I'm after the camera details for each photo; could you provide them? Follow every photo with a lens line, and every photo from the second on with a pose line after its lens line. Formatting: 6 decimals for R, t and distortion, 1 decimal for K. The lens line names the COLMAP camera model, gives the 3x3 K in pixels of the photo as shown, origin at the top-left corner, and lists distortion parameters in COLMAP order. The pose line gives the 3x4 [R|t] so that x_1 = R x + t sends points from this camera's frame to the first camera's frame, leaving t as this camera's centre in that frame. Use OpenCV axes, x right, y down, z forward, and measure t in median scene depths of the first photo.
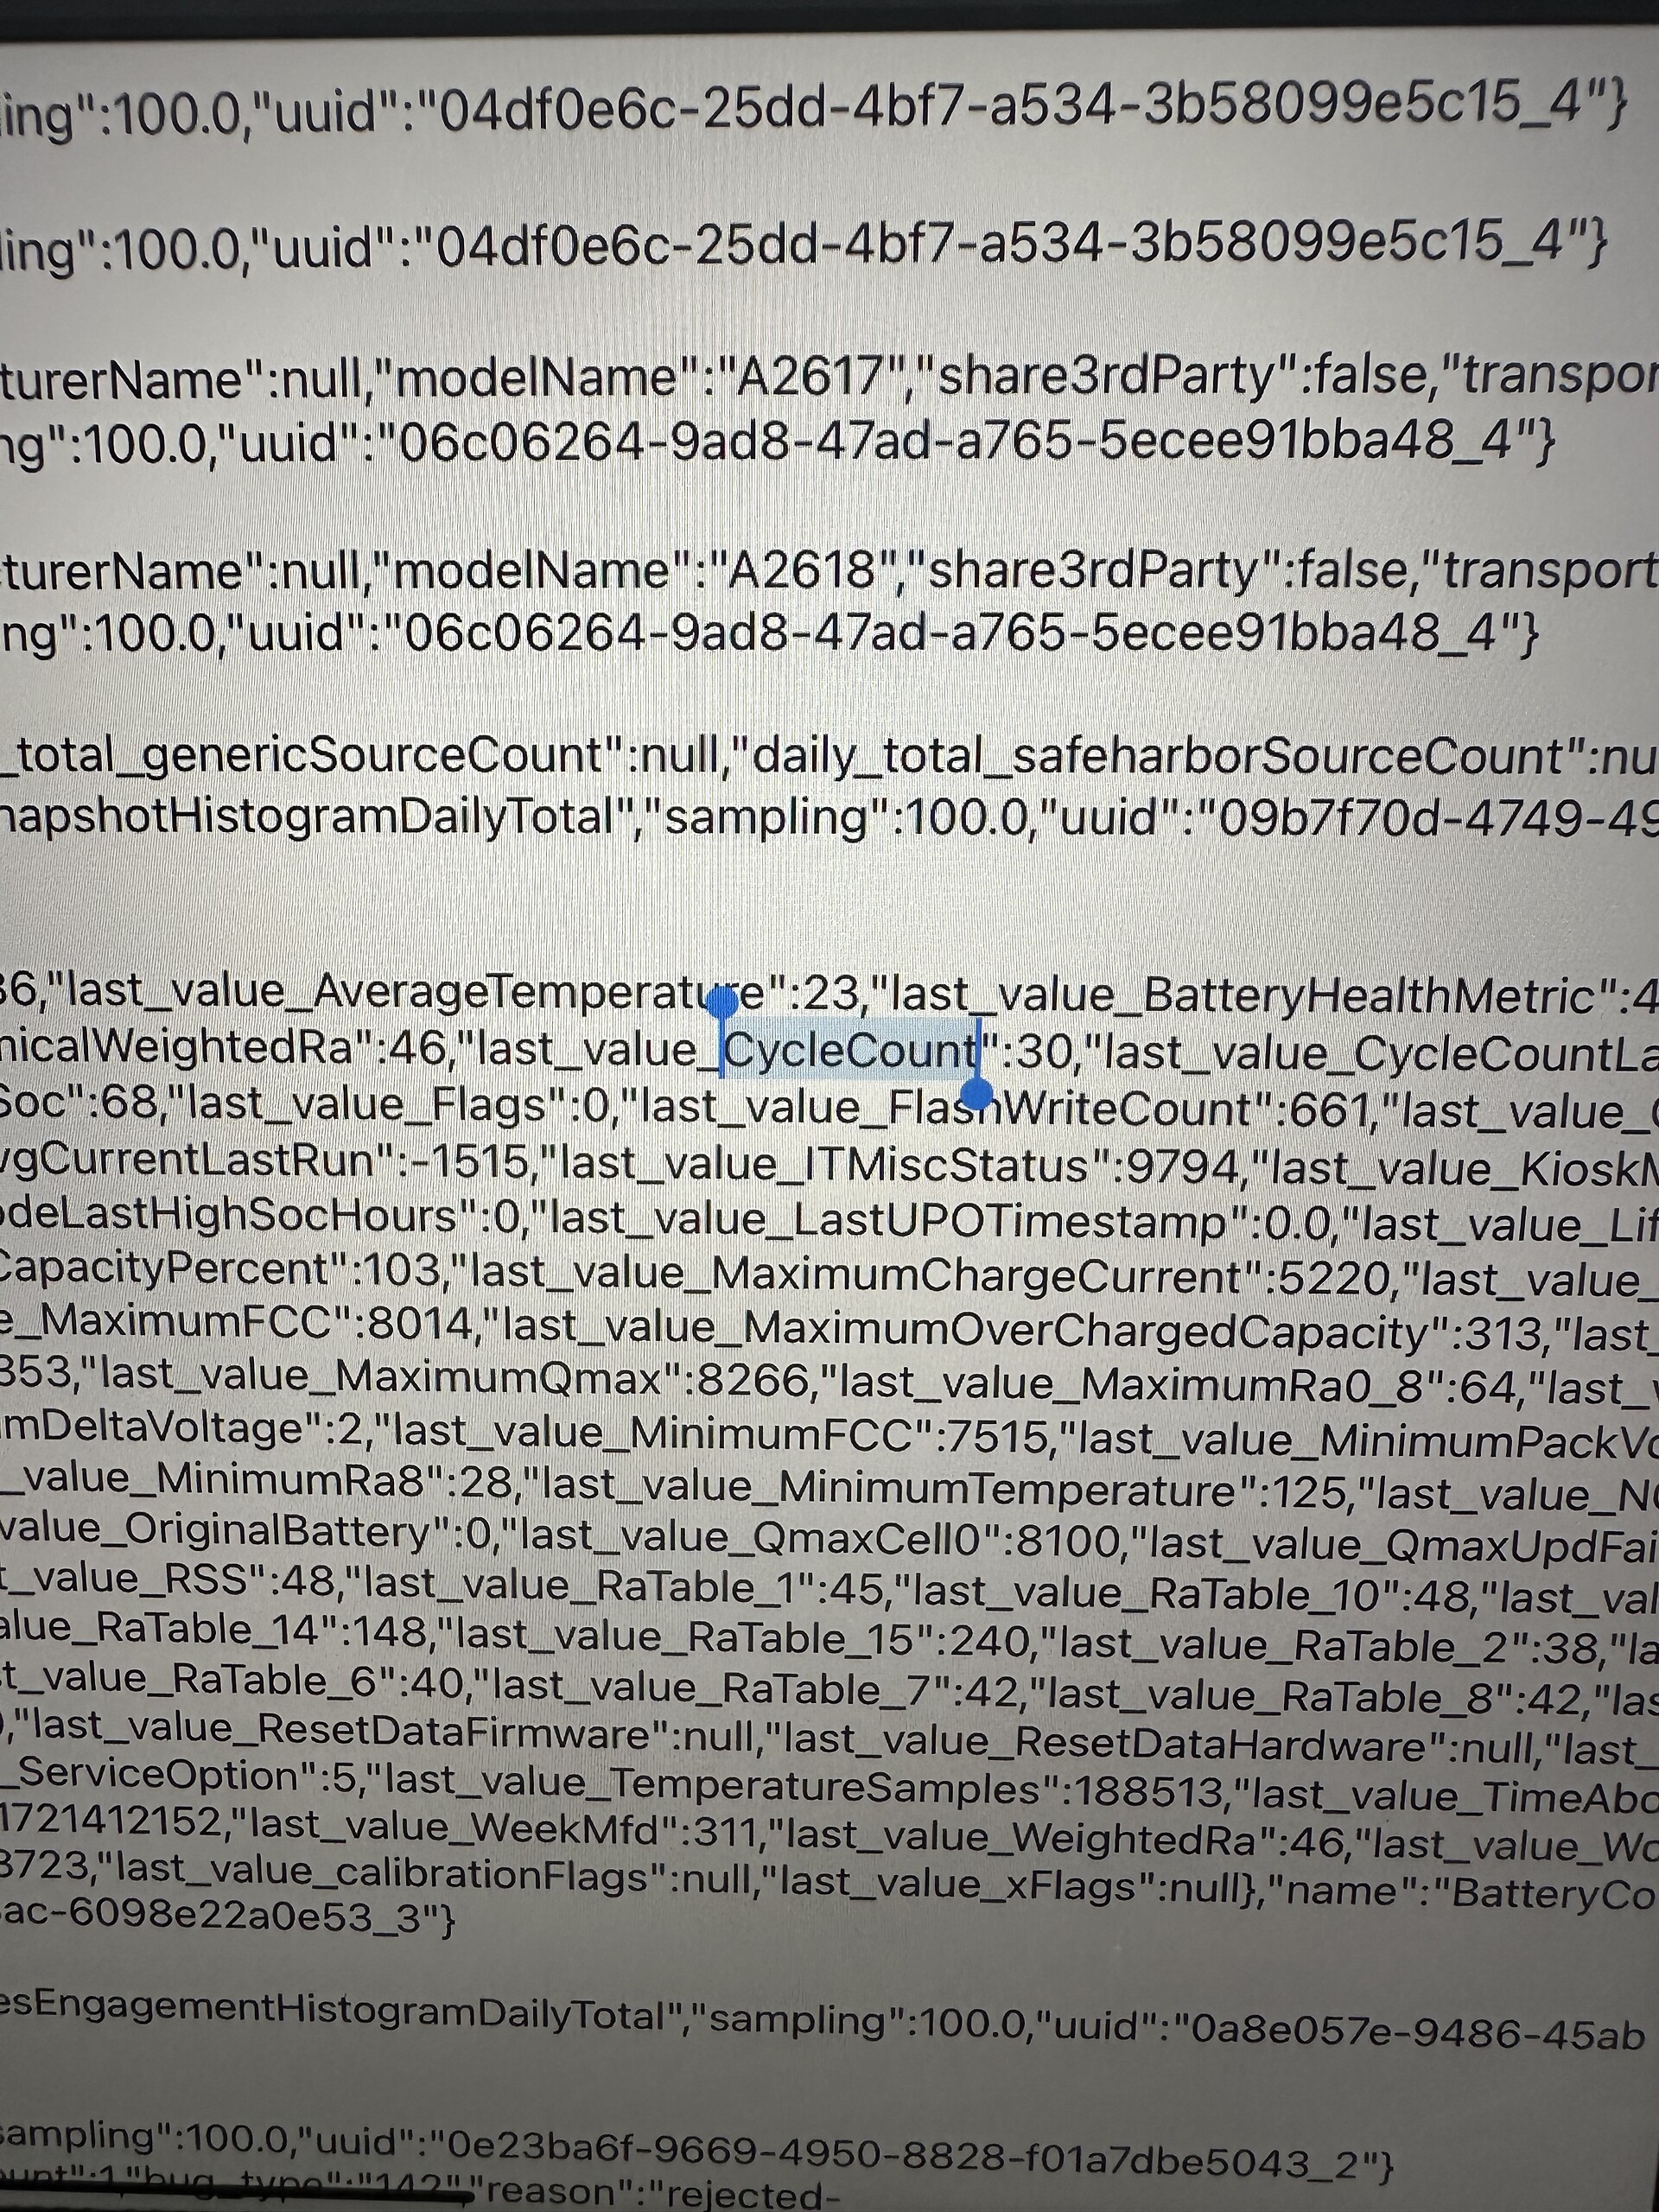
lens RADIAL K [[1561.0, 0, 829.5], [0, 1561.0, 1106.0], [0, 0, 1]] dist [-0.010487, 0.003135]
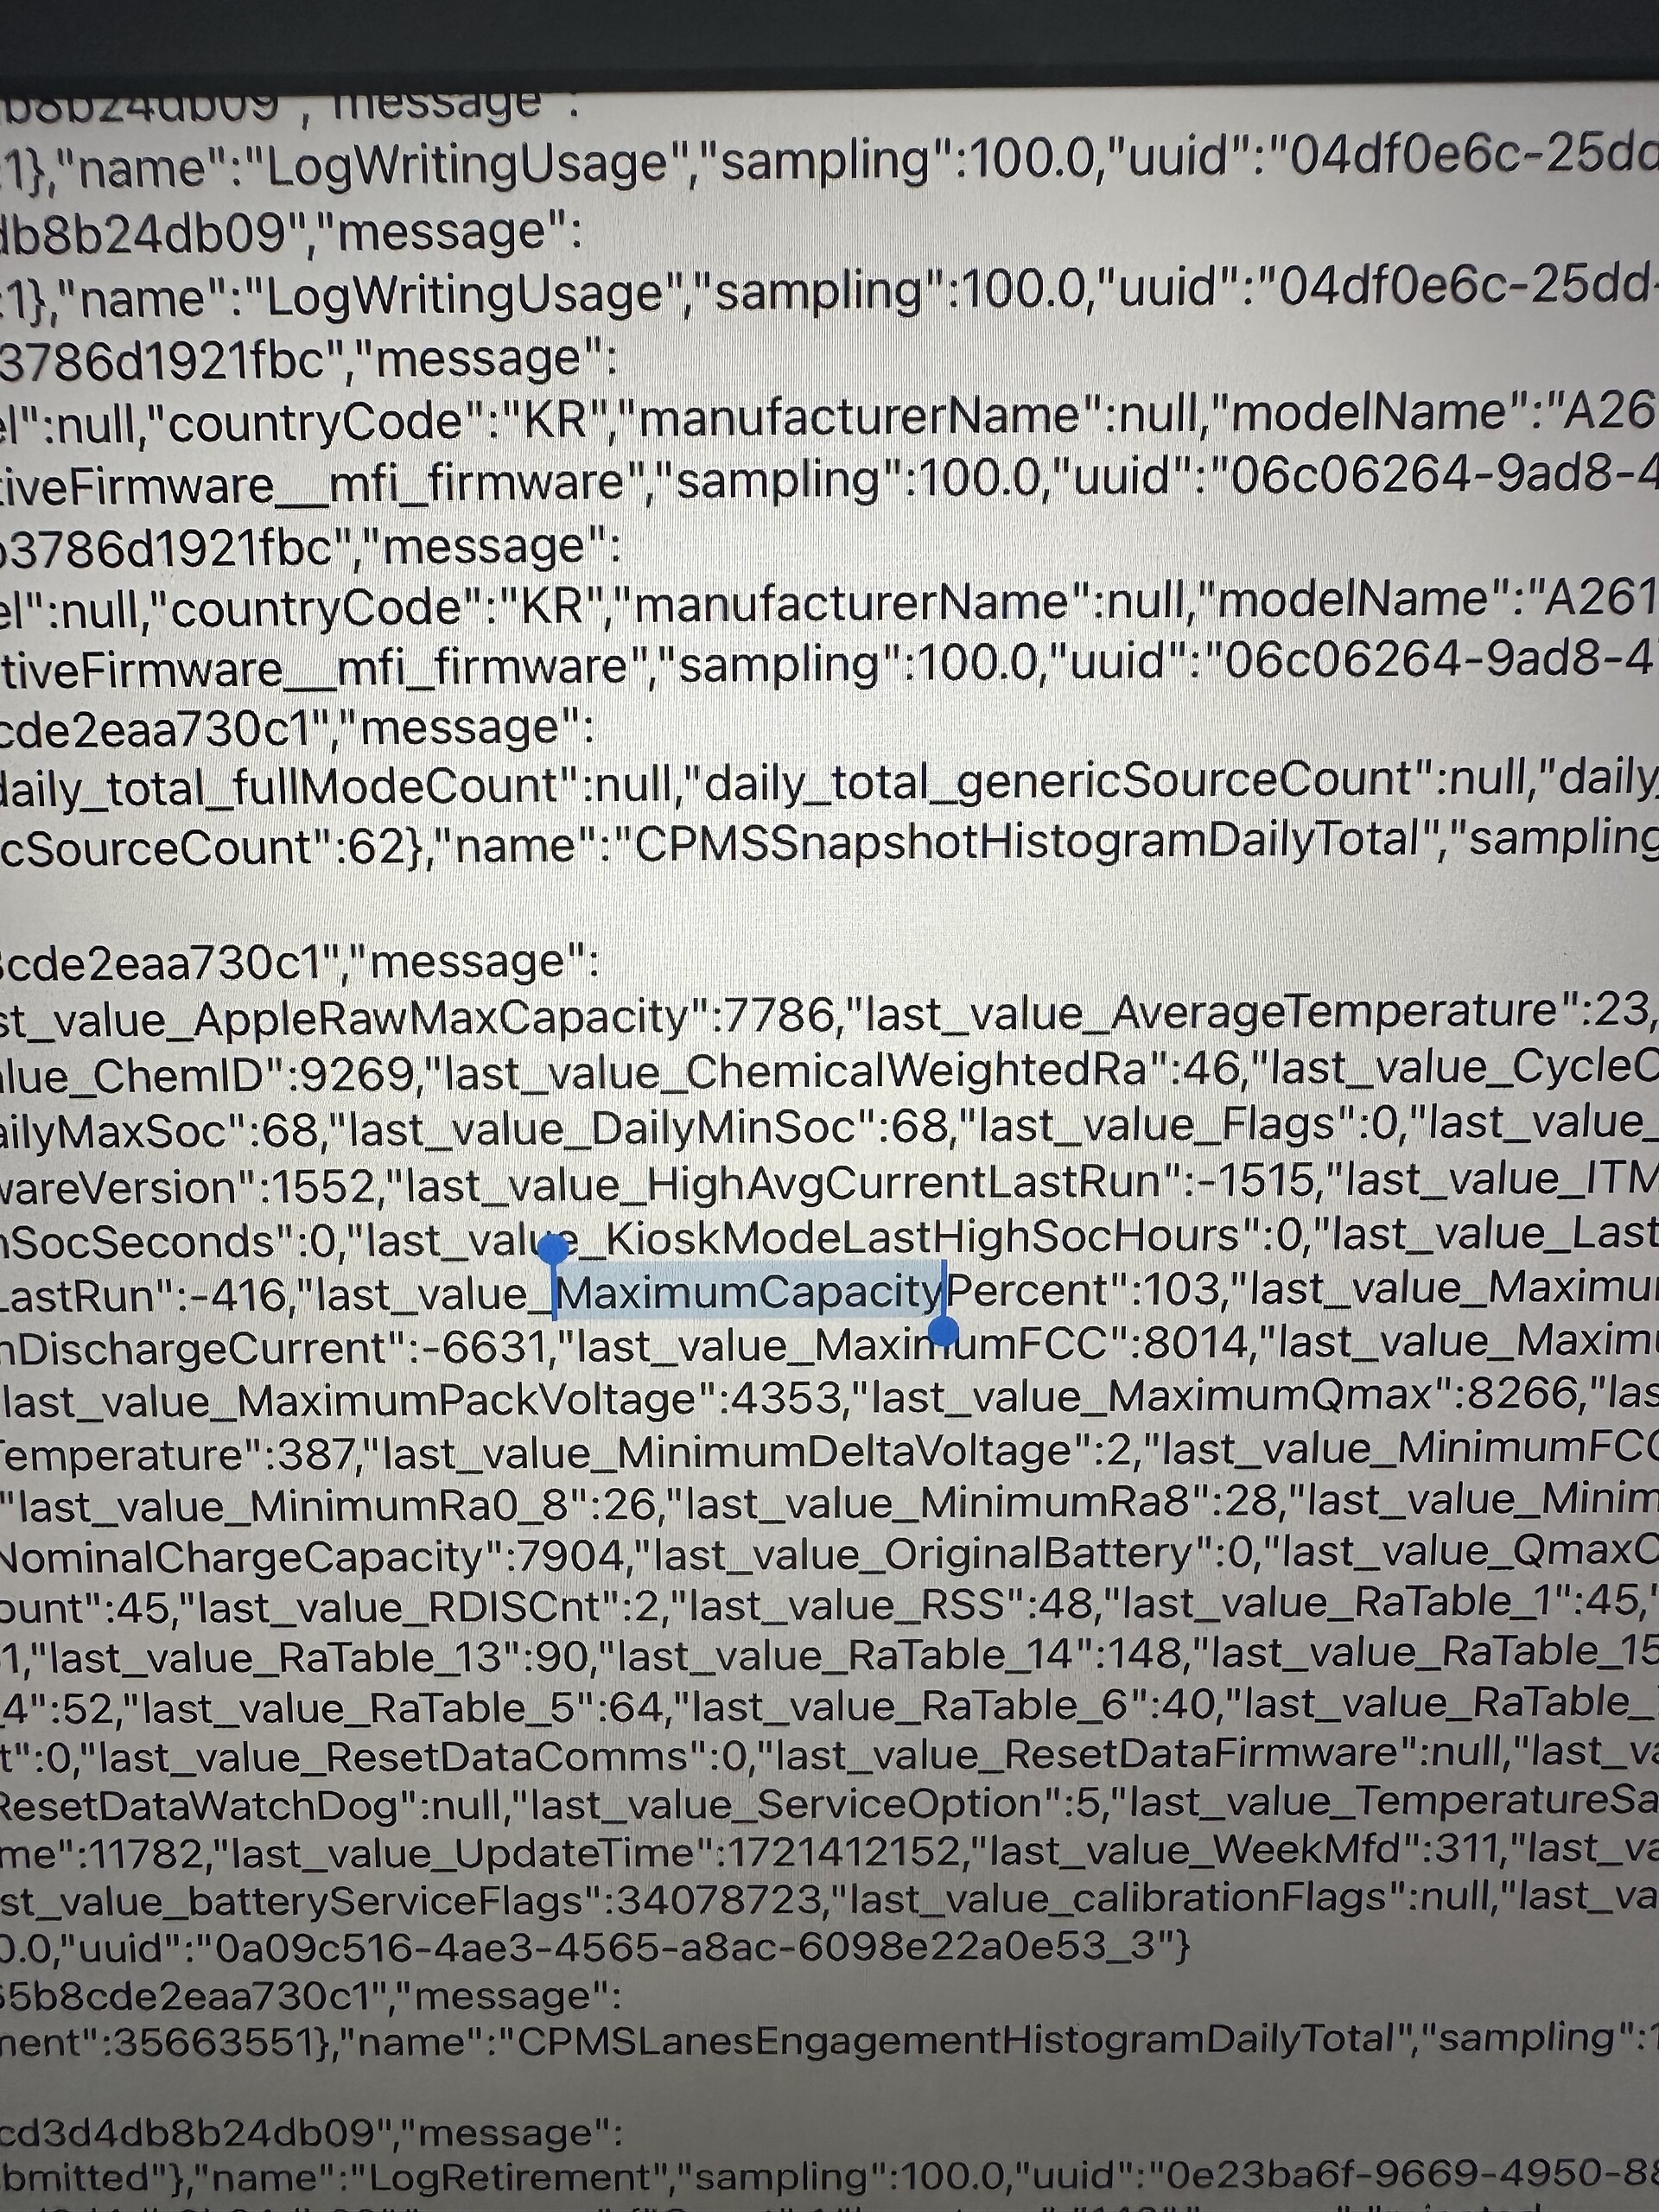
lens RADIAL K [[1534.1, 0, 829.3], [0, 1534.1, 1082.6], [0, 0, 1]] dist [-0.008132, 0.003154]
pose [[0.999721, -0.013970, 0.019058, -0.520705], [0.014502, 0.999500, -0.028105, -0.003641], [-0.018656, 0.028373, 0.999423, 0.012435]]
